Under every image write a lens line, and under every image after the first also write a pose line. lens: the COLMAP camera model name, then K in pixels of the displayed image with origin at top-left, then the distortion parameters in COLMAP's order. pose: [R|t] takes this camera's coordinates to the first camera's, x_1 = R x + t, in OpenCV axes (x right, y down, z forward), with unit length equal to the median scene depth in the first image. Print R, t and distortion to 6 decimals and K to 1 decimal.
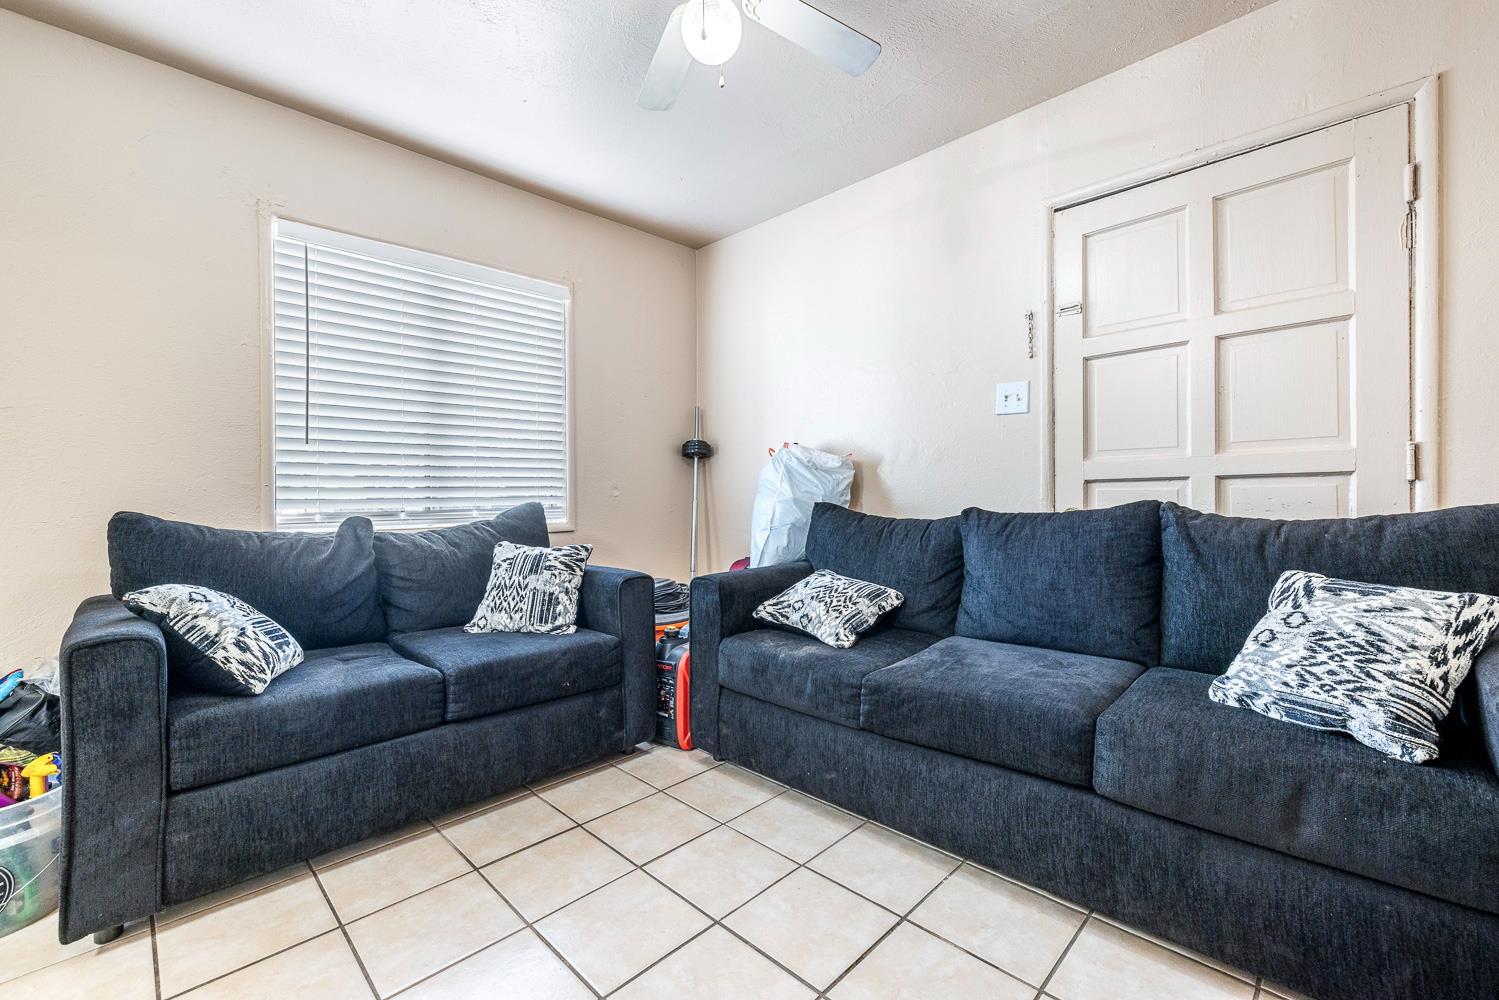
lens RADIAL K [[632.5, 0, 739.3], [0, 632.5, 491.9], [0, 0, 1]] dist [-0.000813, -0.000725]
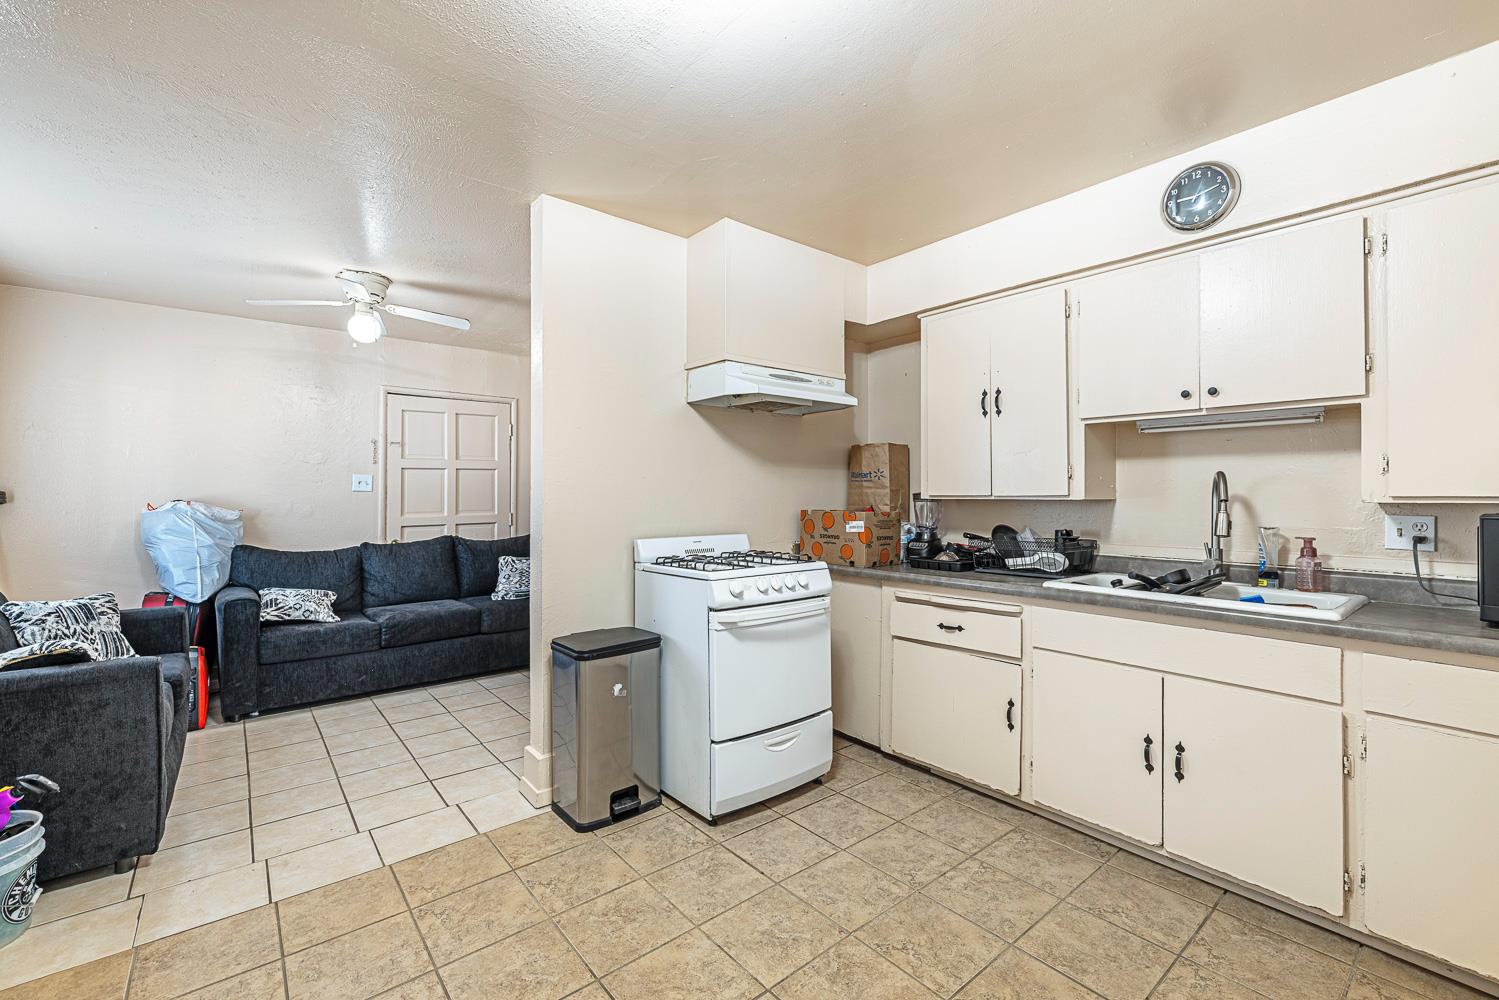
lens RADIAL K [[632.5, 0, 758.0], [0, 632.5, 485.2], [0, 0, 1]] dist [-0.000813, -0.000725]
pose [[0.086517, 0.030324, 0.995789, -1.447032], [0.002741, 0.999526, -0.030676, -0.086889], [-0.996247, 0.005383, 0.086393, -0.363239]]
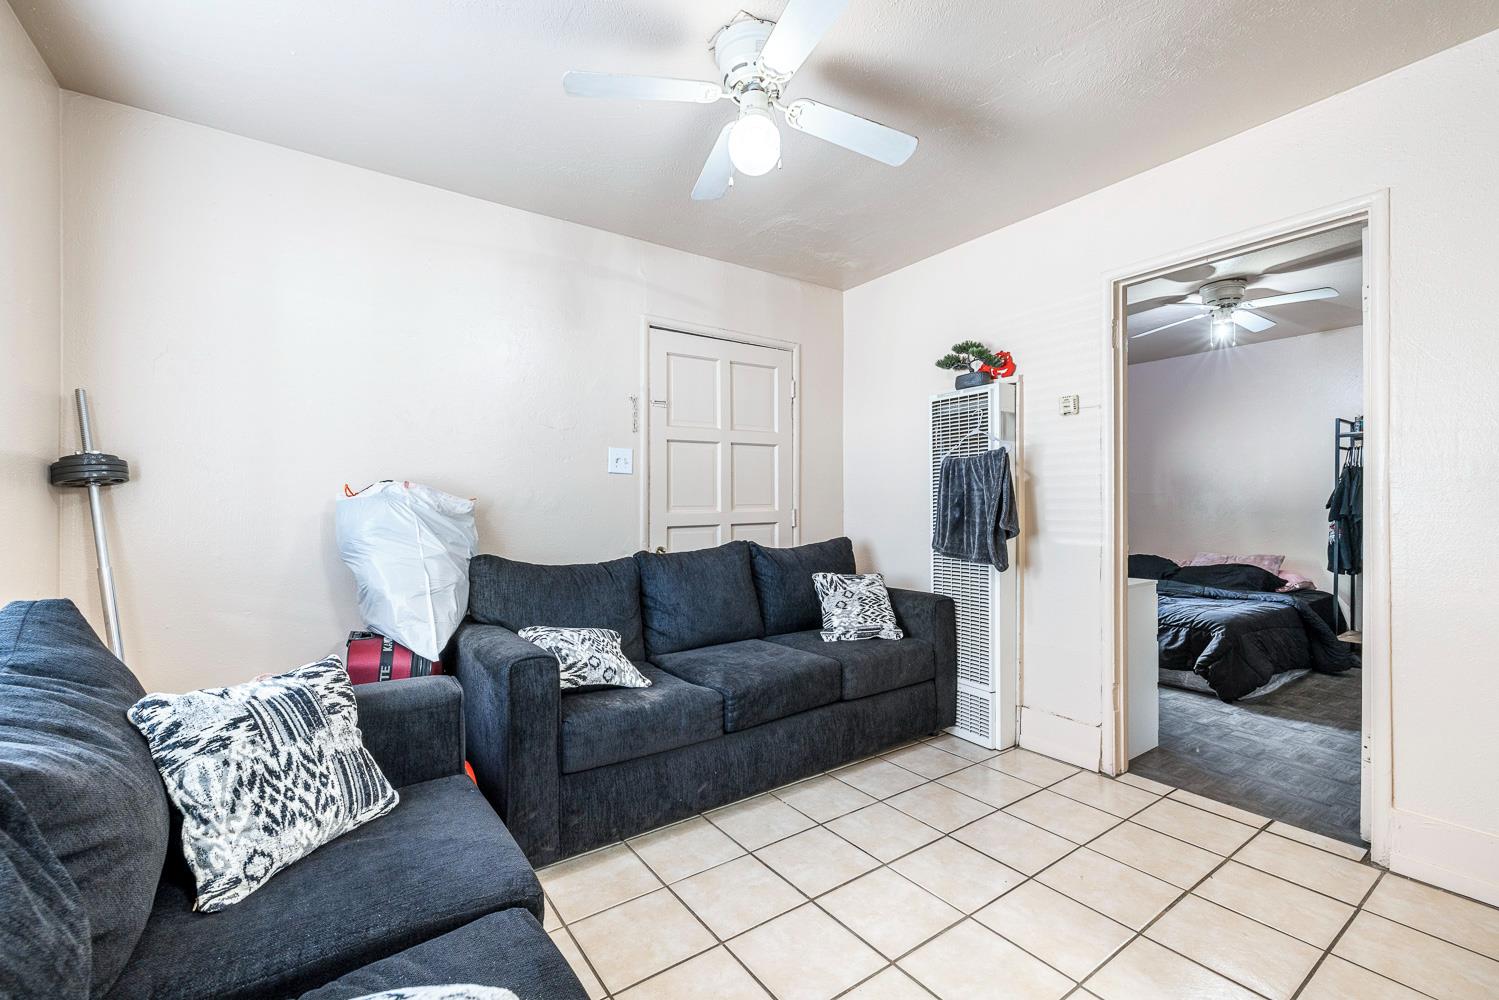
lens RADIAL K [[632.5, 0, 762.3], [0, 632.5, 501.6], [0, 0, 1]] dist [-0.000813, -0.000725]
pose [[0.162511, 0.015100, 0.986591, -0.809363], [0.002207, 0.999875, -0.015667, -0.051589], [-0.986704, 0.004723, 0.162458, 0.563268]]
